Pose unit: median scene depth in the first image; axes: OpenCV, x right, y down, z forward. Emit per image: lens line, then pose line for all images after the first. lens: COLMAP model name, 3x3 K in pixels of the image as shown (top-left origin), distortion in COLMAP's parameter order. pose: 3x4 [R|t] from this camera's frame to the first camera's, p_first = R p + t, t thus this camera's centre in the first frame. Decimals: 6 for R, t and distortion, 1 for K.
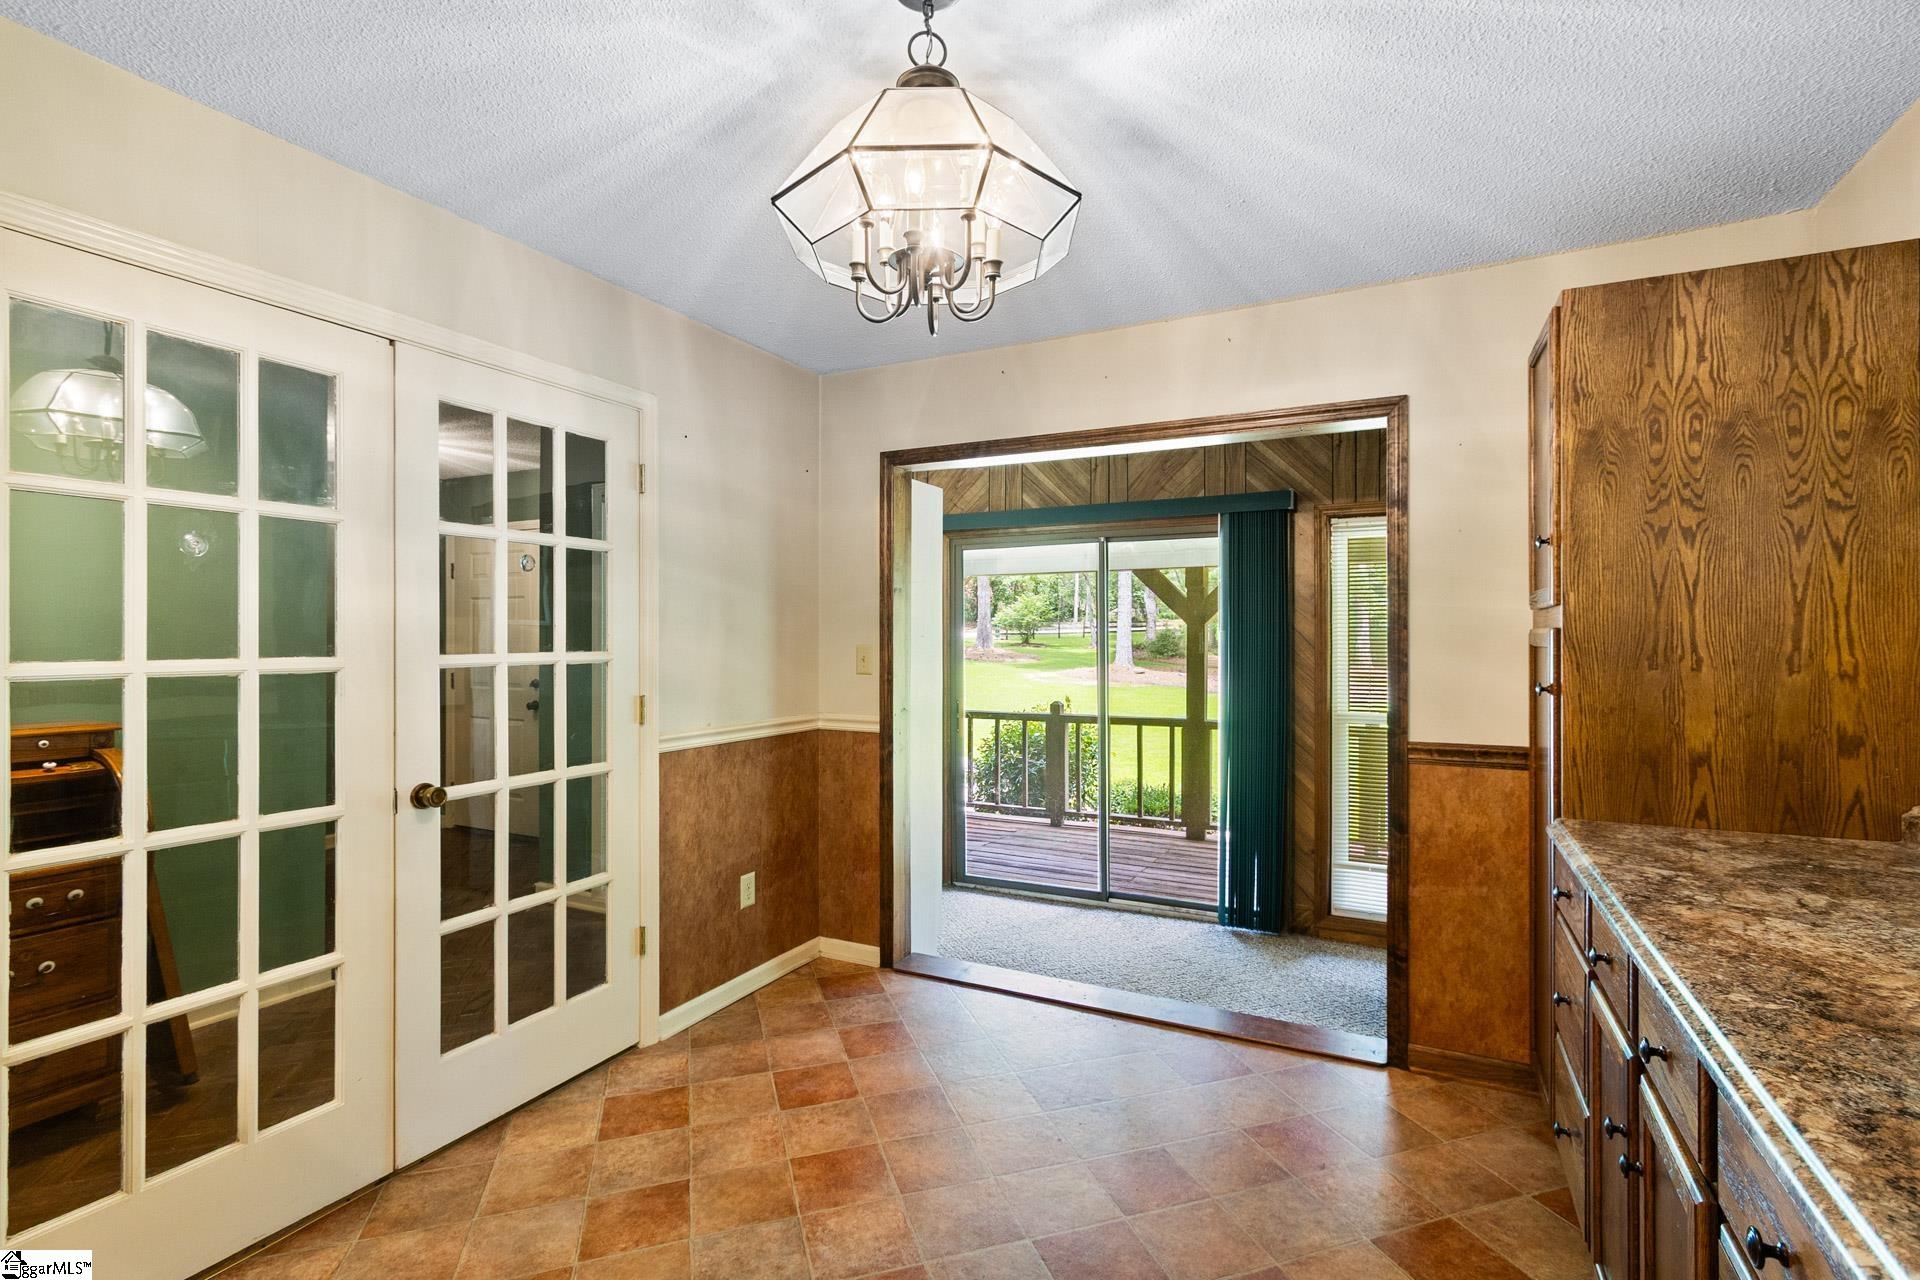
lens RADIAL K [[881.5, 0, 978.3], [0, 881.5, 634.2], [0, 0, 1]] dist [-0.000091, -0.002291]
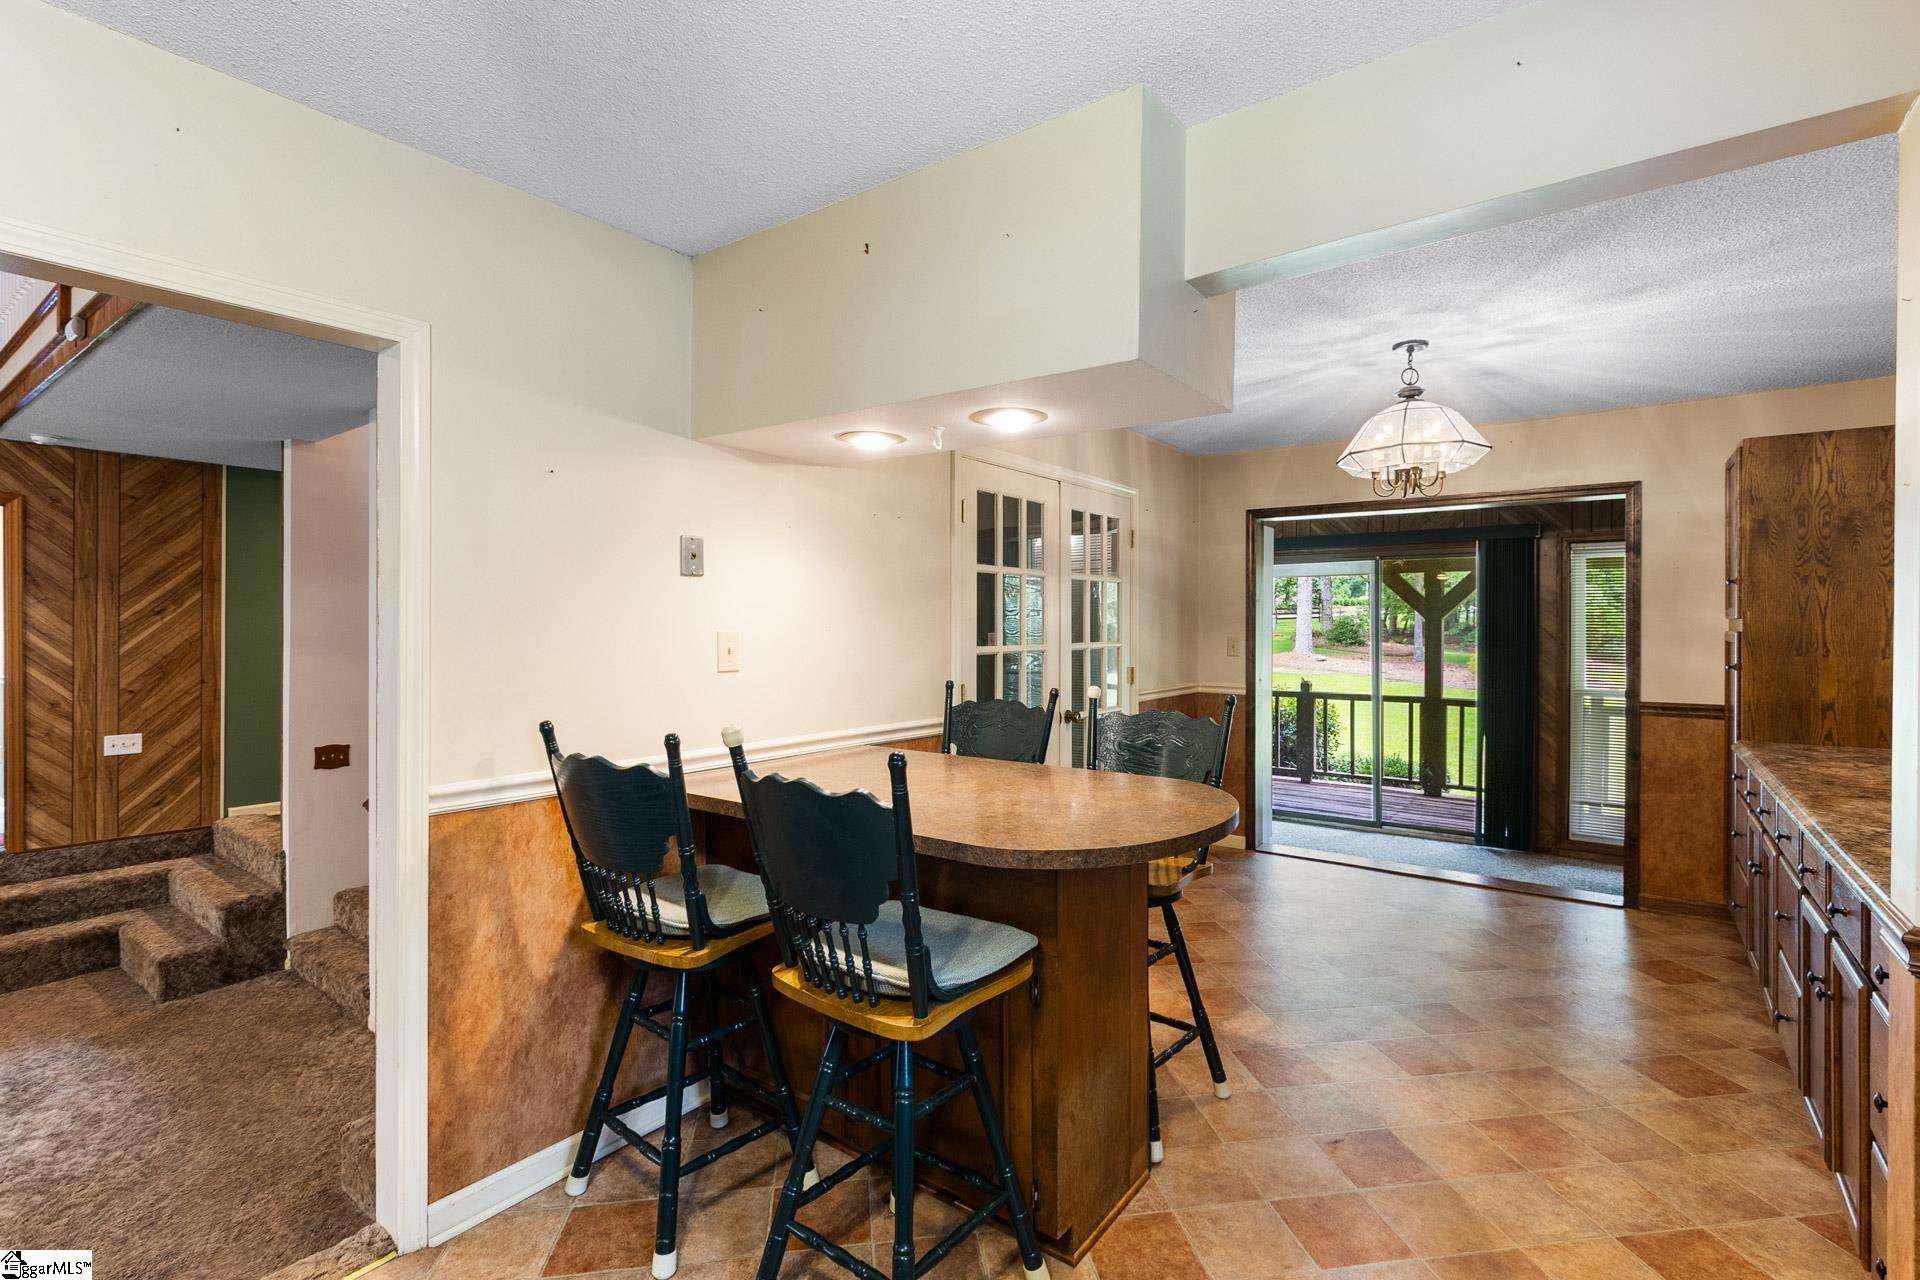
lens RADIAL K [[881.5, 0, 970.4], [0, 881.5, 626.9], [0, 0, 1]] dist [-0.000091, -0.002291]
pose [[0.983823, 0.001559, -0.179134, -0.413798], [-0.000116, 0.999967, 0.008069, -0.024230], [0.179141, -0.007918, 0.983792, -0.773221]]
